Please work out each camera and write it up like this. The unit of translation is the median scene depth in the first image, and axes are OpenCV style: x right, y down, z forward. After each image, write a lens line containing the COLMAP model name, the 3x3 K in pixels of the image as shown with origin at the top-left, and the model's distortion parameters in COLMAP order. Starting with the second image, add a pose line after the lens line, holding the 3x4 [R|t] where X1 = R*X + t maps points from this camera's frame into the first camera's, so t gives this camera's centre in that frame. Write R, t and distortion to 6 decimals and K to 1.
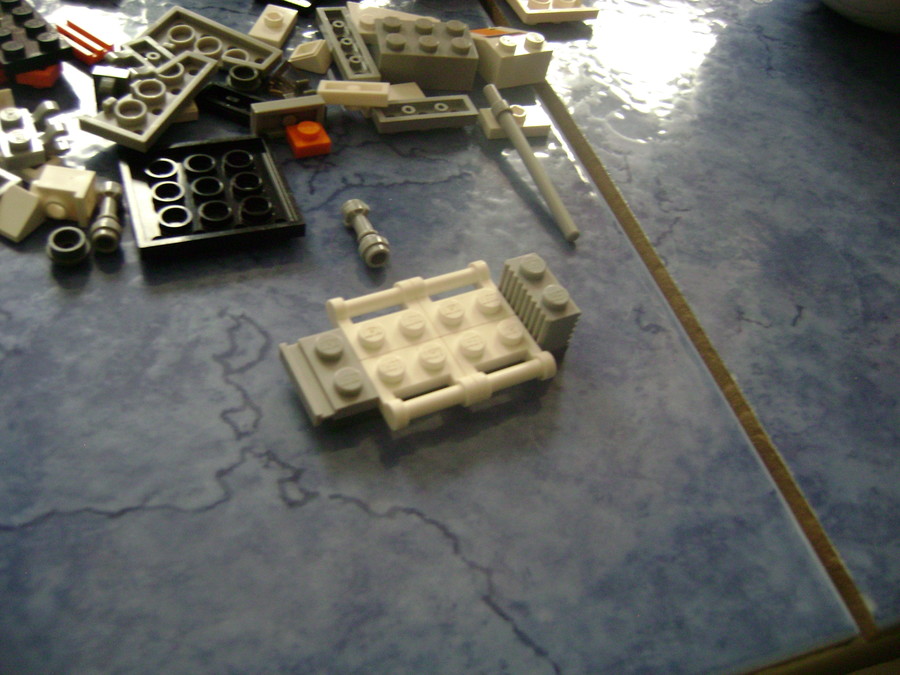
lens RADIAL K [[930.5, 0, 450.0], [0, 930.5, 337.5], [0, 0, 1]] dist [-0.156416, 0.042125]
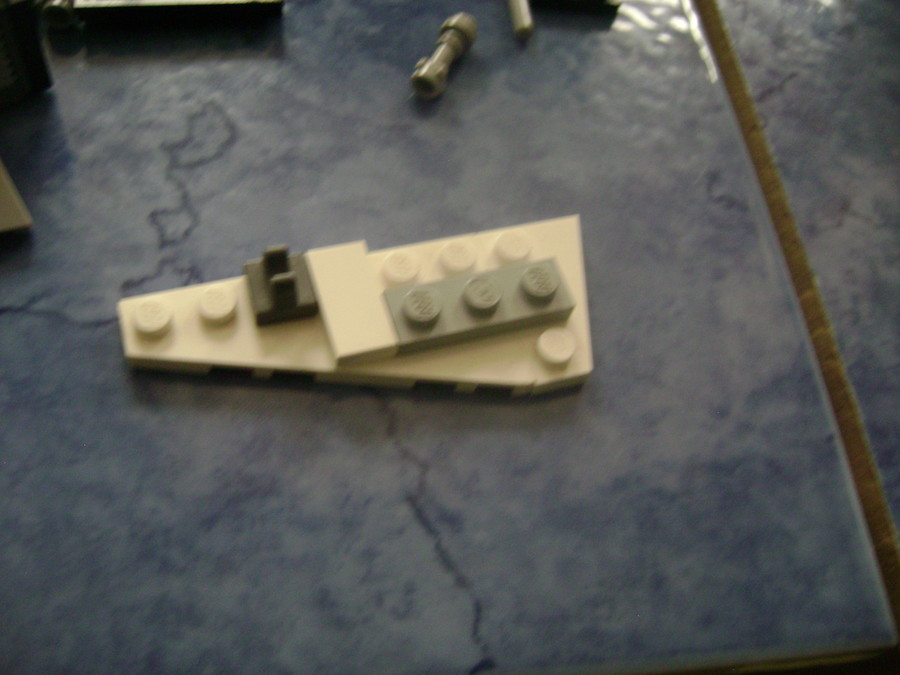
lens RADIAL K [[925.1, 0, 450.0], [0, 925.1, 337.5], [0, 0, 1]] dist [-0.170011, 0.071634]
pose [[0.975526, 0.178719, -0.128095, 0.118306], [-0.157335, 0.974308, 0.161150, 0.016293], [0.153604, -0.137052, 0.978582, 0.212665]]
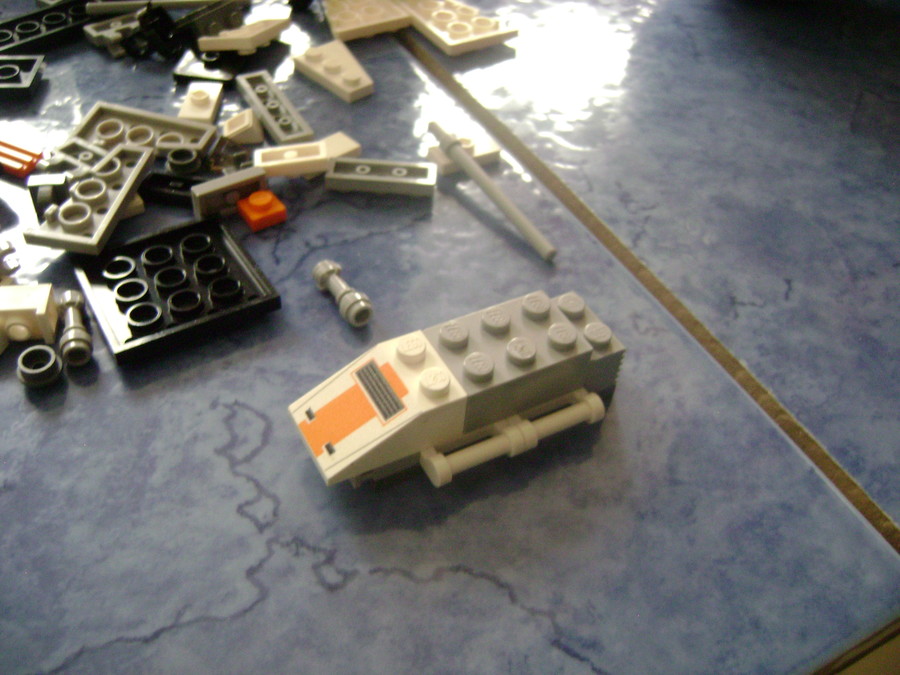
lens RADIAL K [[925.1, 0, 450.0], [0, 925.1, 337.5], [0, 0, 1]] dist [-0.170011, 0.071634]
pose [[0.978846, -0.197316, 0.054092, -0.045352], [0.199647, 0.978981, -0.041688, -0.005743], [-0.044729, 0.051606, 0.997665, 0.045951]]
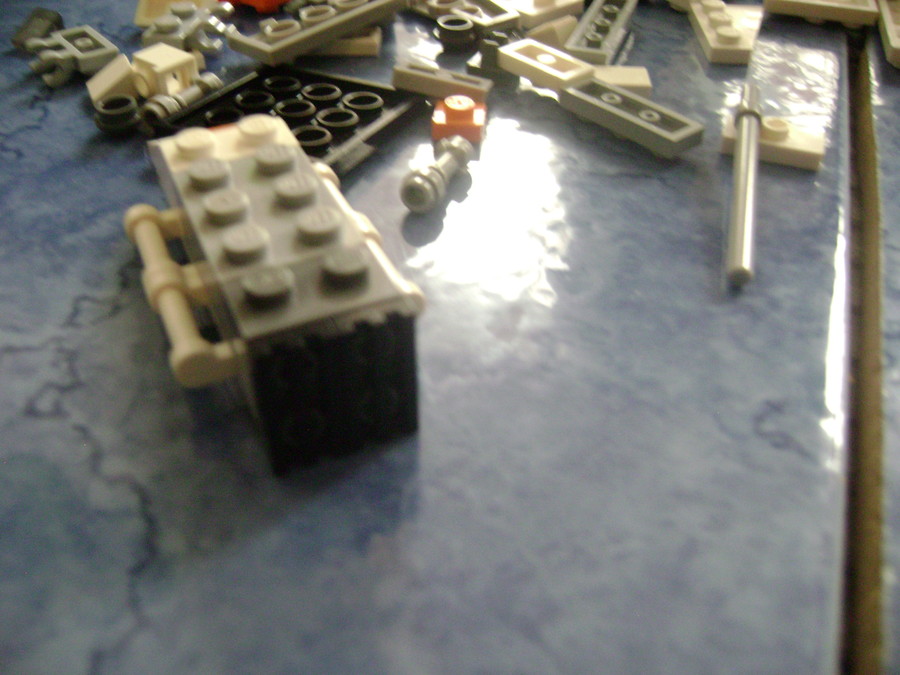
lens RADIAL K [[930.5, 0, 450.0], [0, 930.5, 337.5], [0, 0, 1]] dist [-0.156416, 0.042125]
pose [[0.781217, 0.261405, -0.566893, 0.375704], [-0.377902, 0.920838, -0.096159, 0.061900], [0.496880, 0.289351, 0.818160, 0.488593]]
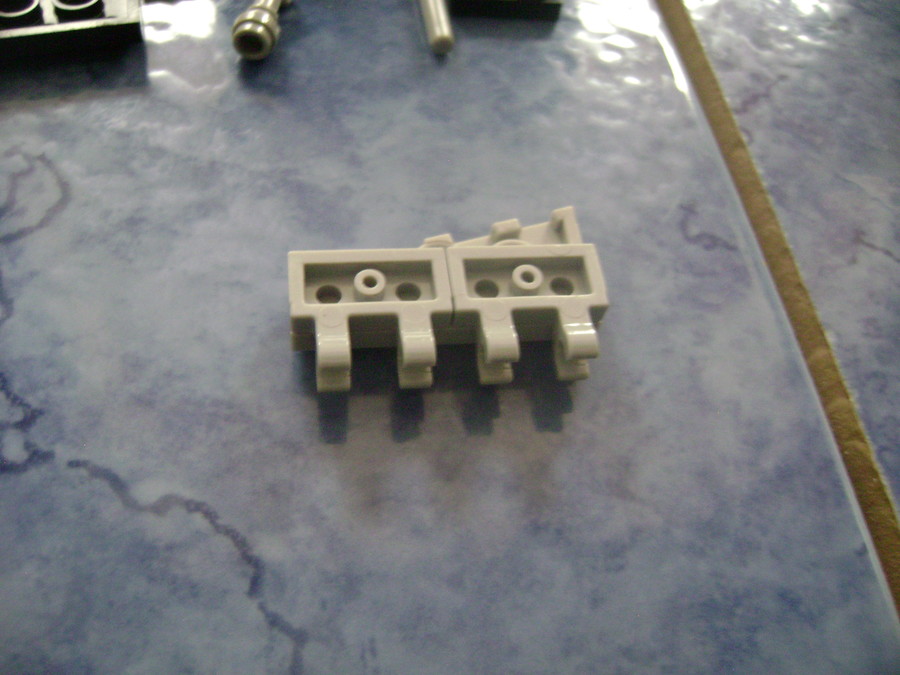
lens RADIAL K [[925.1, 0, 450.0], [0, 925.1, 337.5], [0, 0, 1]] dist [-0.170011, 0.071634]
pose [[0.983355, 0.117407, -0.138668, 0.154195], [-0.101316, 0.987843, 0.117905, -0.000390], [0.150825, -0.101893, 0.983295, 0.405296]]
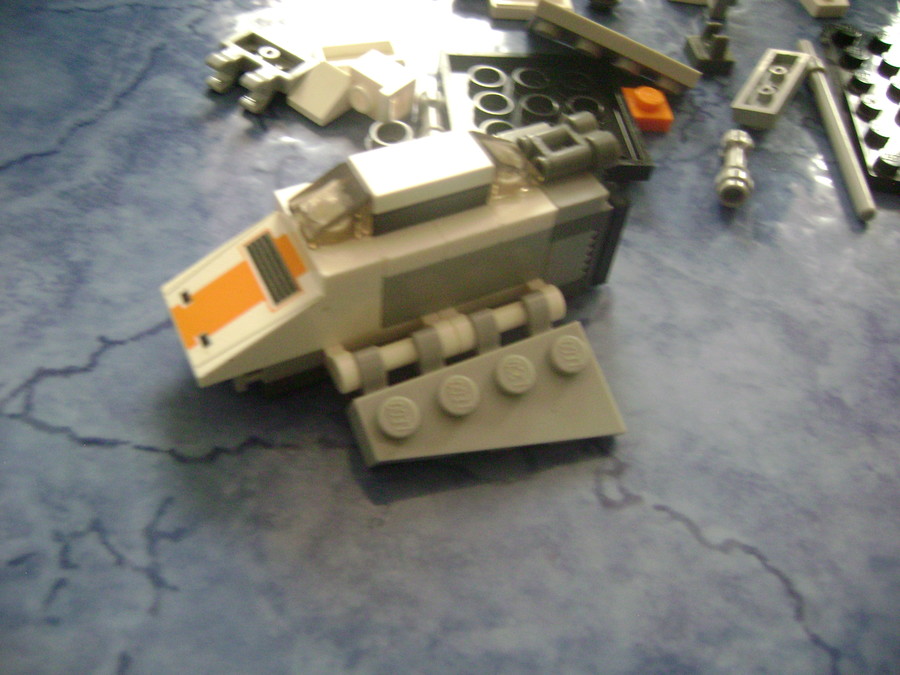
lens RADIAL K [[925.1, 0, 450.0], [0, 925.1, 337.5], [0, 0, 1]] dist [-0.170011, 0.071634]
pose [[0.940282, 0.229442, -0.251447, -0.111781], [-0.226182, 0.973171, 0.042200, 0.032684], [0.254383, 0.017192, 0.966951, 0.169167]]
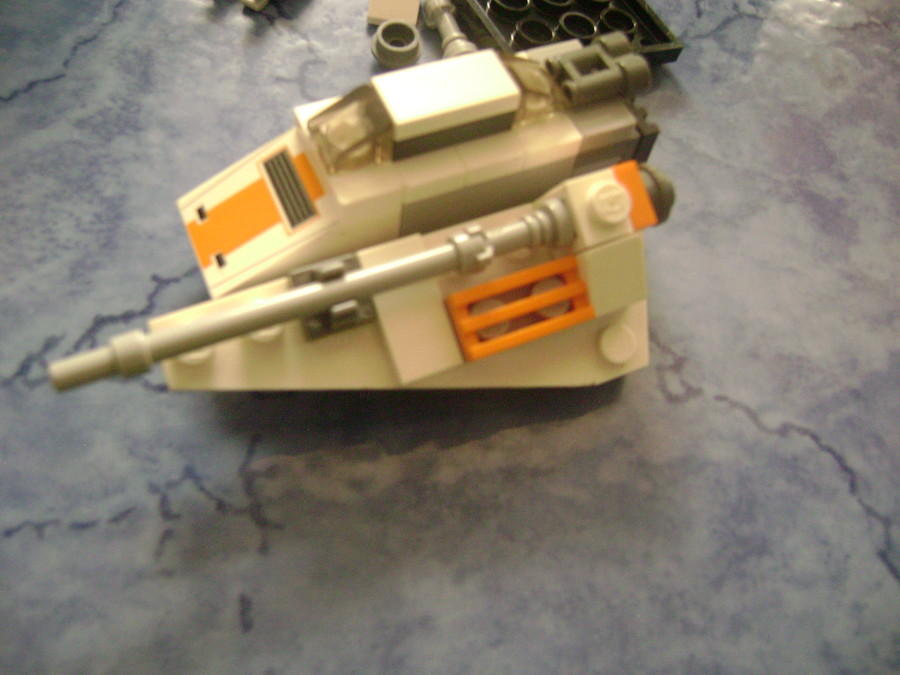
lens RADIAL K [[930.5, 0, 450.0], [0, 930.5, 337.5], [0, 0, 1]] dist [-0.156416, 0.042125]
pose [[0.970121, 0.191960, -0.148383, -0.211630], [-0.159679, 0.965604, 0.205210, -0.009568], [0.182671, -0.175385, 0.967404, 0.140301]]
